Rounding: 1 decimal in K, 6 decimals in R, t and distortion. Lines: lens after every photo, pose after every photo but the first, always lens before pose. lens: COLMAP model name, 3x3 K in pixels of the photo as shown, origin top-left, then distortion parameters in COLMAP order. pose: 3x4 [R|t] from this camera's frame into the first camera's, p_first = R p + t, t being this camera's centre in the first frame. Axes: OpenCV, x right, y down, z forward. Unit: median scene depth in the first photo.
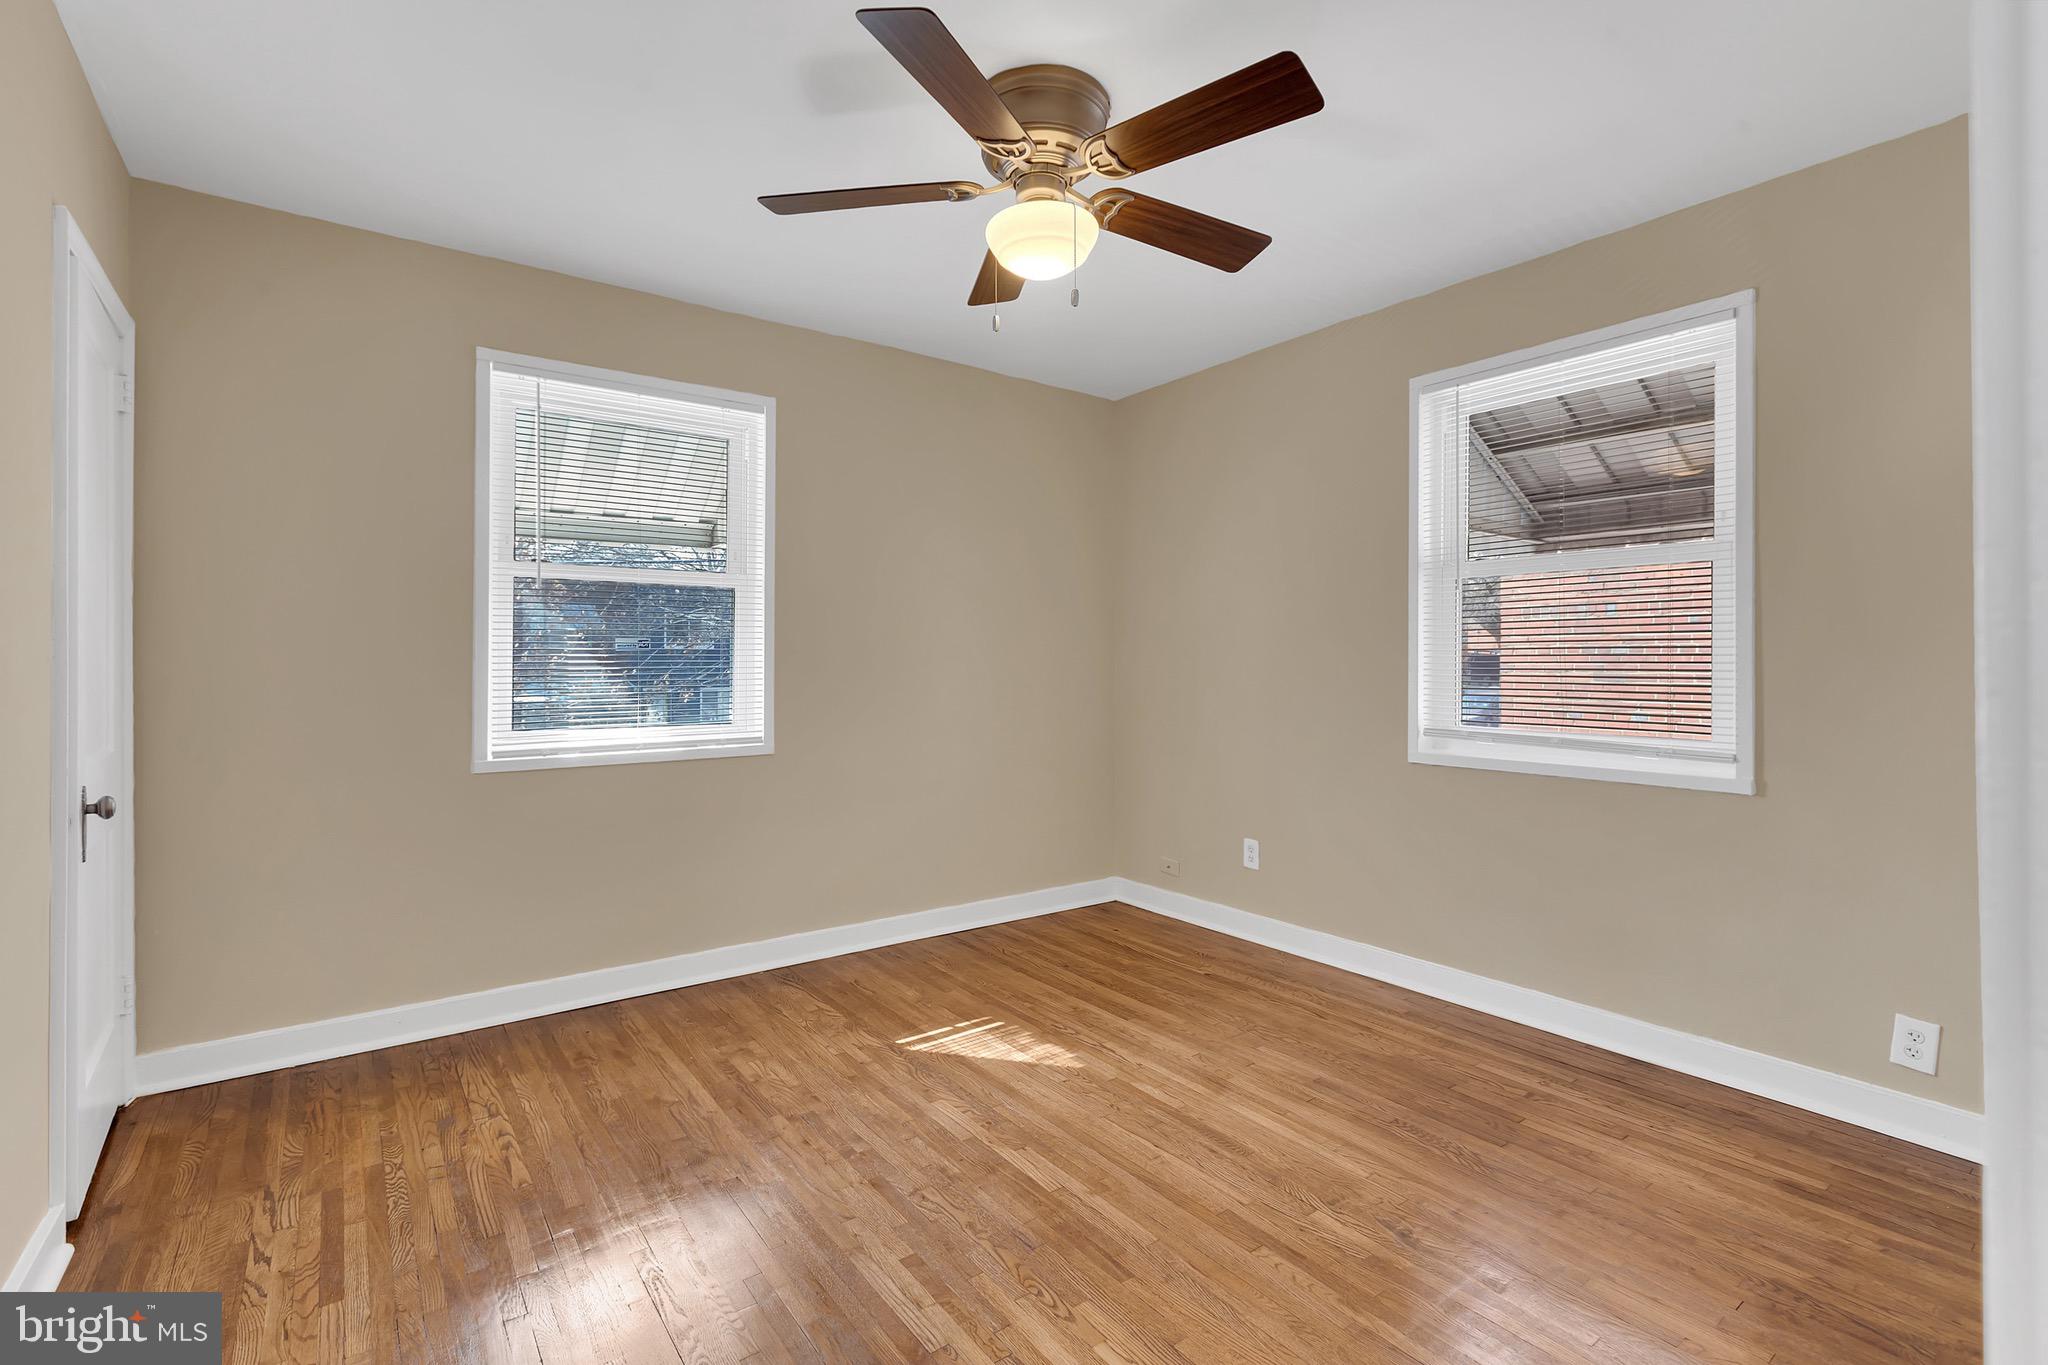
lens RADIAL K [[929.4, 0, 1010.3], [0, 929.4, 645.4], [0, 0, 1]] dist [-0.000267, -0.000284]
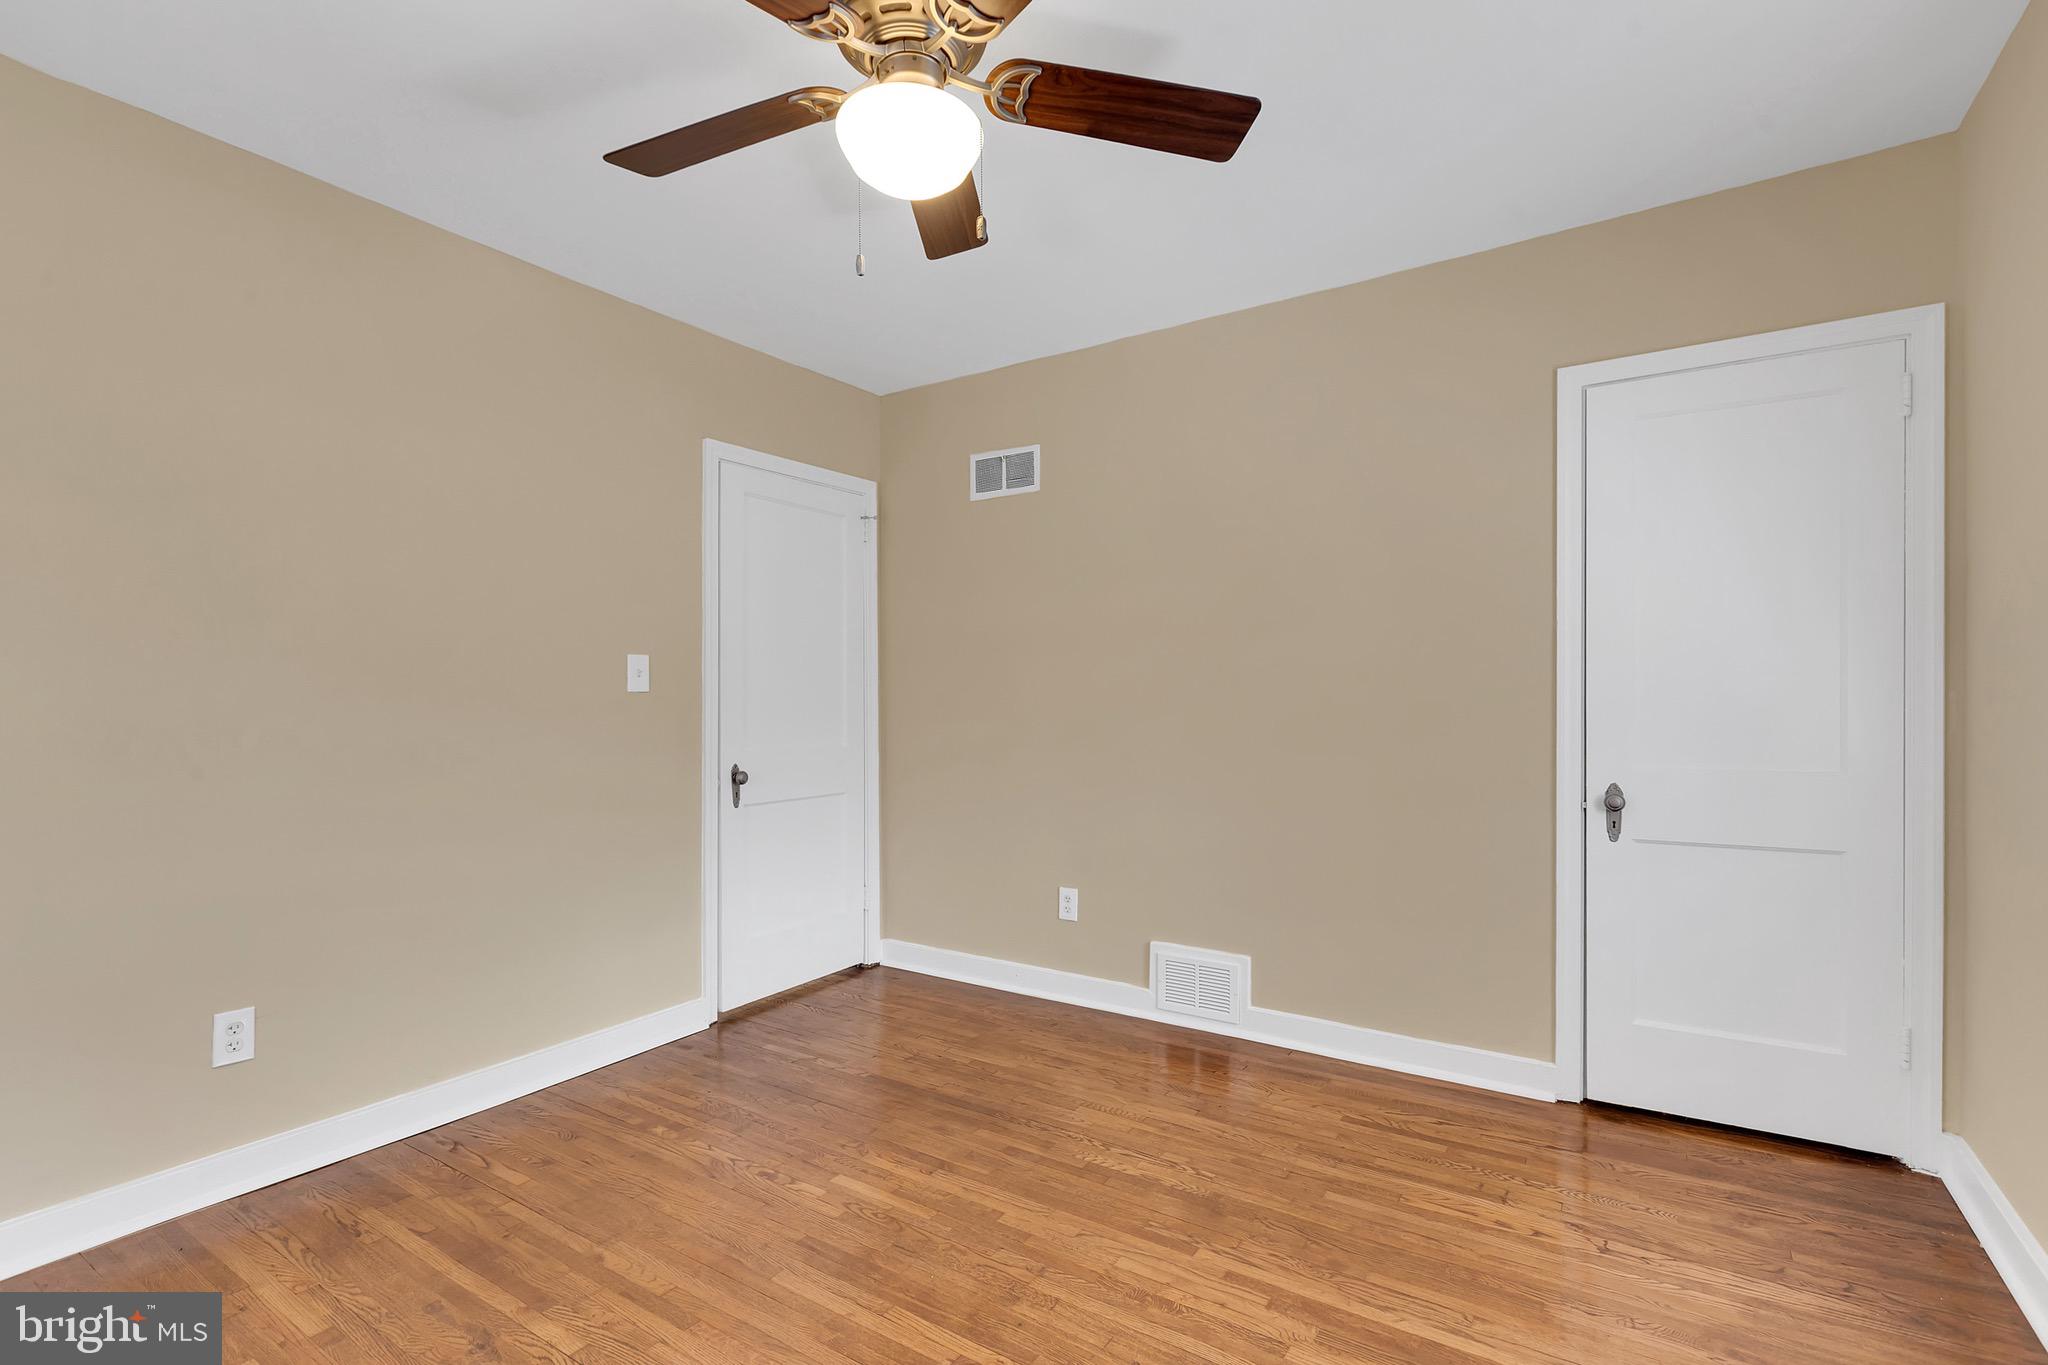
lens RADIAL K [[950.9, 0, 1020.1], [0, 950.9, 716.0], [0, 0, 1]] dist [0.001583, -0.000155]
pose [[-0.934394, 0.011785, -0.356047, 0.204880], [0.009942, 0.999926, 0.007004, 0.031520], [0.356103, 0.003004, -0.934442, 1.578155]]
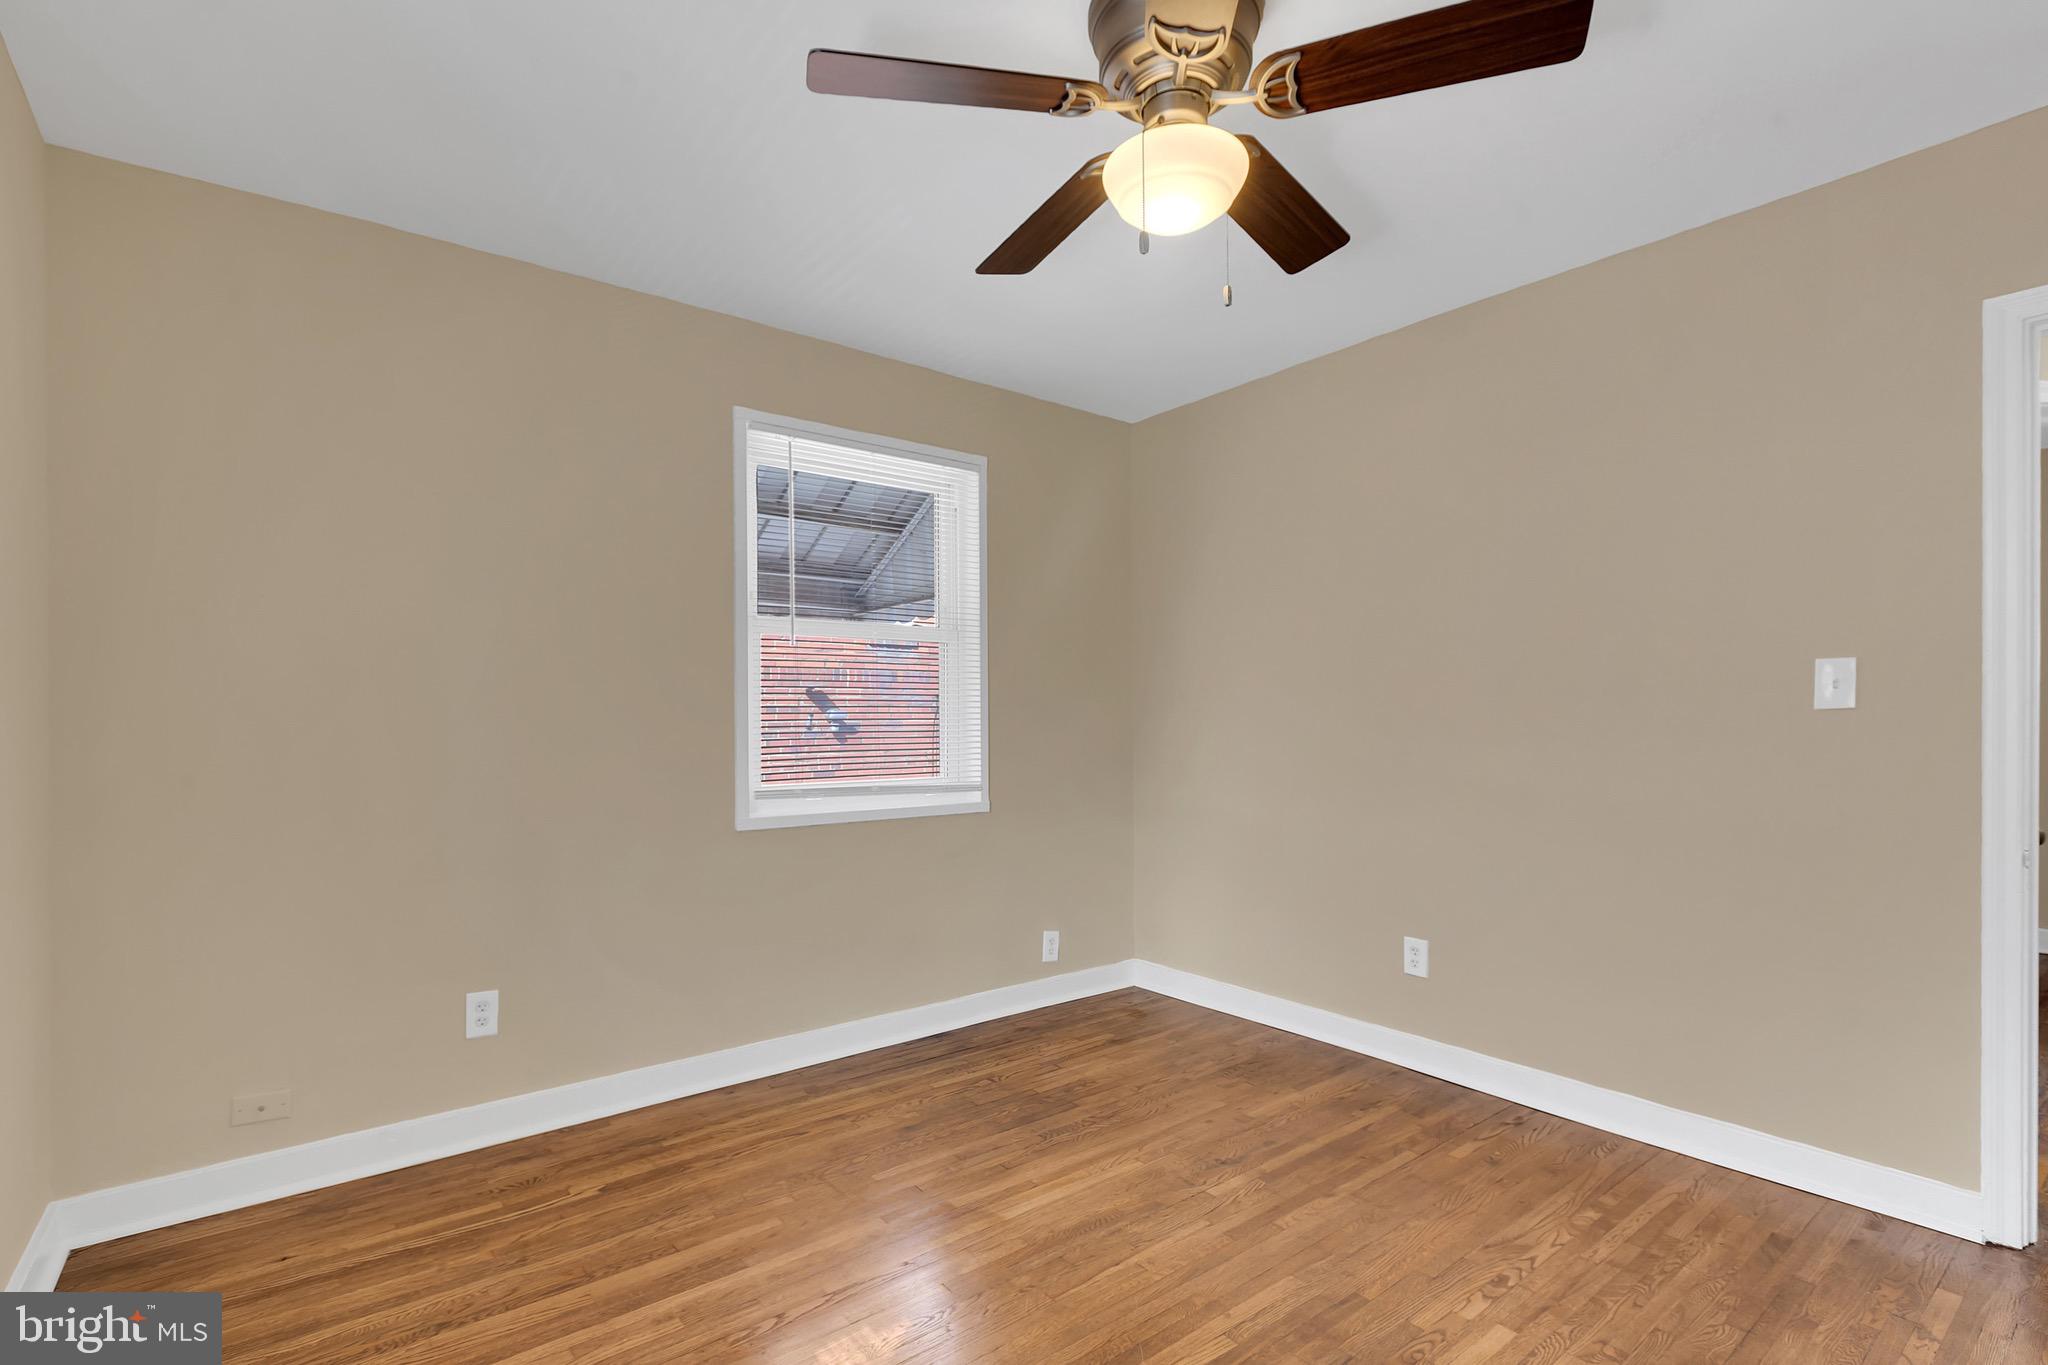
lens RADIAL K [[950.9, 0, 1020.1], [0, 950.9, 716.0], [0, 0, 1]] dist [0.001583, -0.000155]
pose [[-0.036917, 0.003771, 0.999311, -0.688201], [-0.010529, 0.999936, -0.004163, 0.021081], [-0.999263, -0.010675, -0.036875, 1.045917]]
